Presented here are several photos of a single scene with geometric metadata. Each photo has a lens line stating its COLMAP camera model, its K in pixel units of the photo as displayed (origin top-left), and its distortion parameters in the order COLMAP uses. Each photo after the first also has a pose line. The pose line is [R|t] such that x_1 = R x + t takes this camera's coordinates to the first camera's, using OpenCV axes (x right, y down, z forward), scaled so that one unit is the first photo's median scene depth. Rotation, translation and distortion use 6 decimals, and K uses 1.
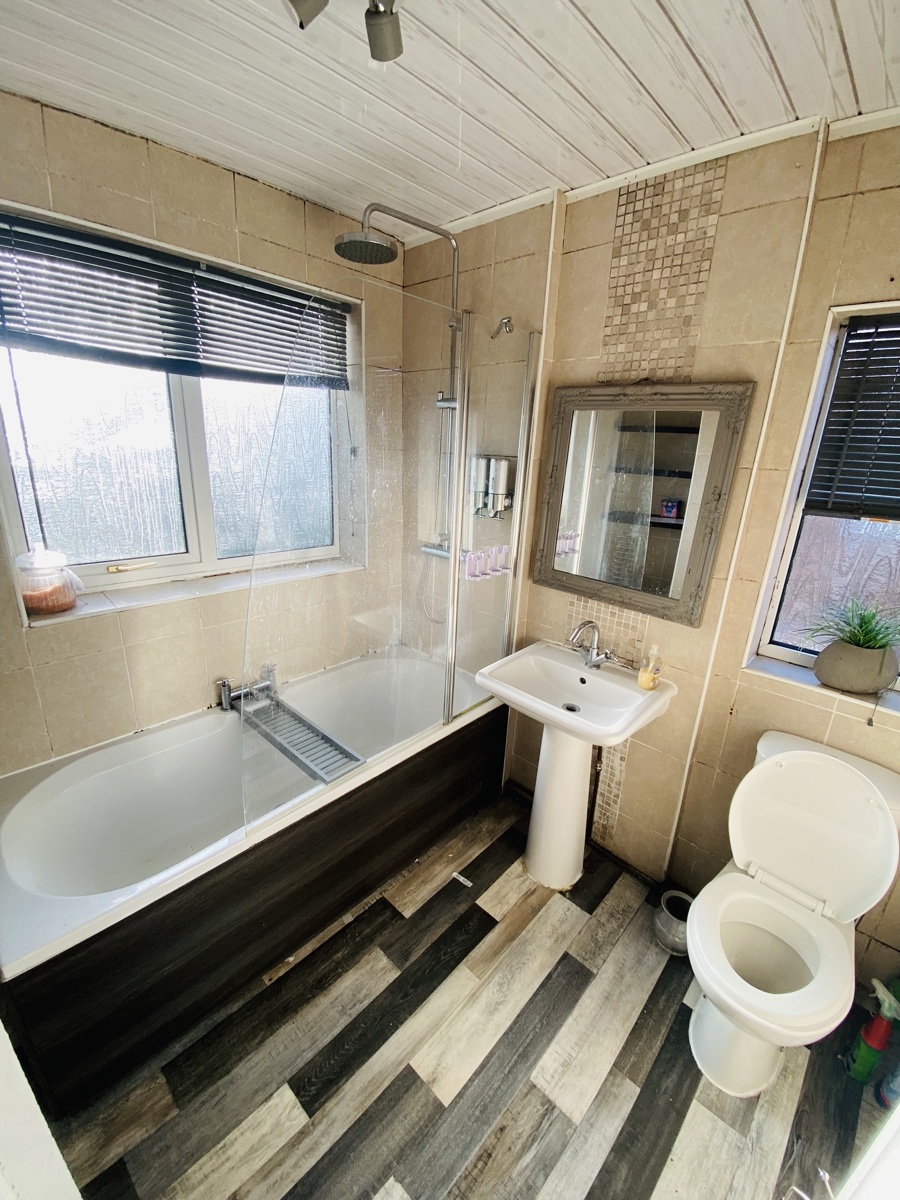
lens RADIAL K [[483.6, 0, 447.5], [0, 483.6, 598.4], [0, 0, 1]] dist [0.026552, -0.018782]
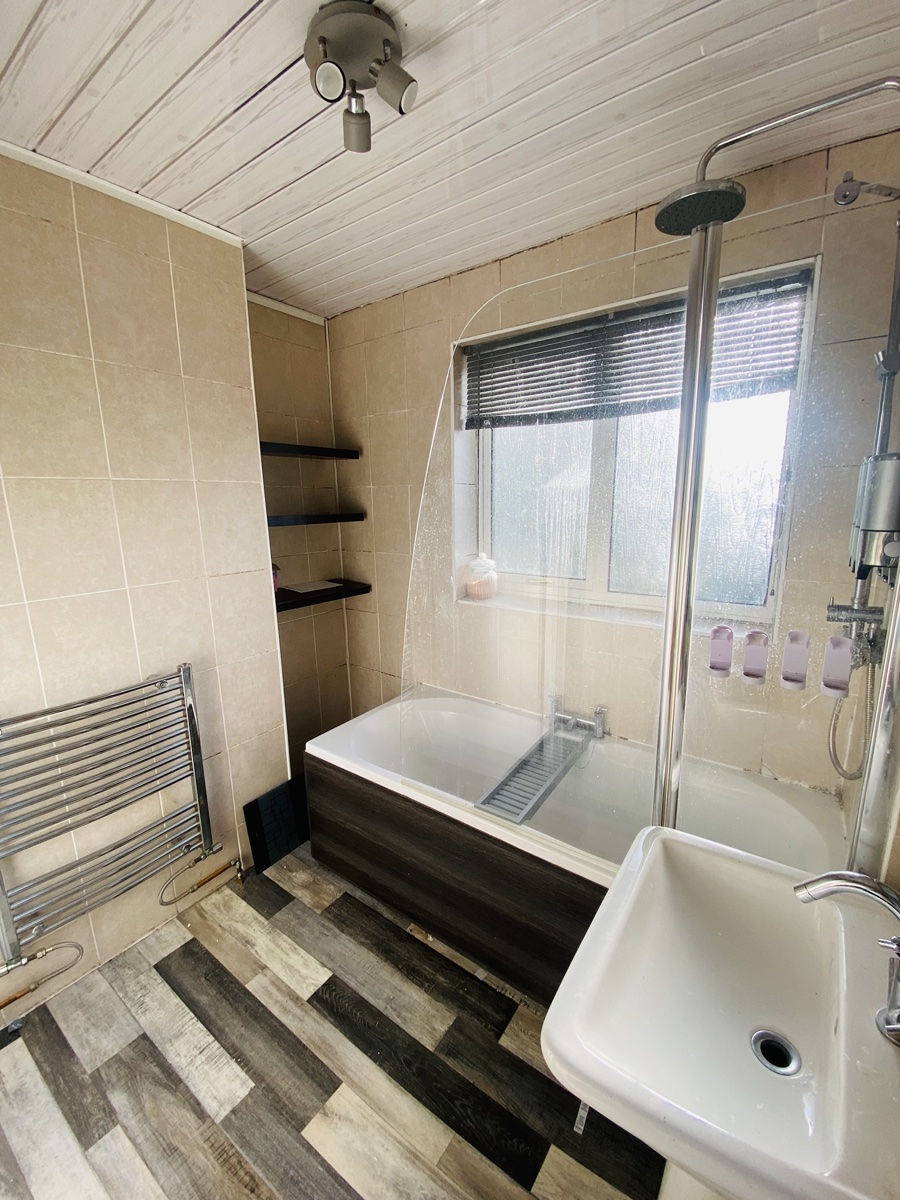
lens RADIAL K [[483.6, 0, 447.5], [0, 483.6, 598.4], [0, 0, 1]] dist [0.026552, -0.018782]
pose [[0.151203, 0.176901, -0.972545, 0.718332], [-0.270304, 0.953758, 0.131459, -0.165638], [0.950828, 0.243006, 0.192028, 0.750098]]
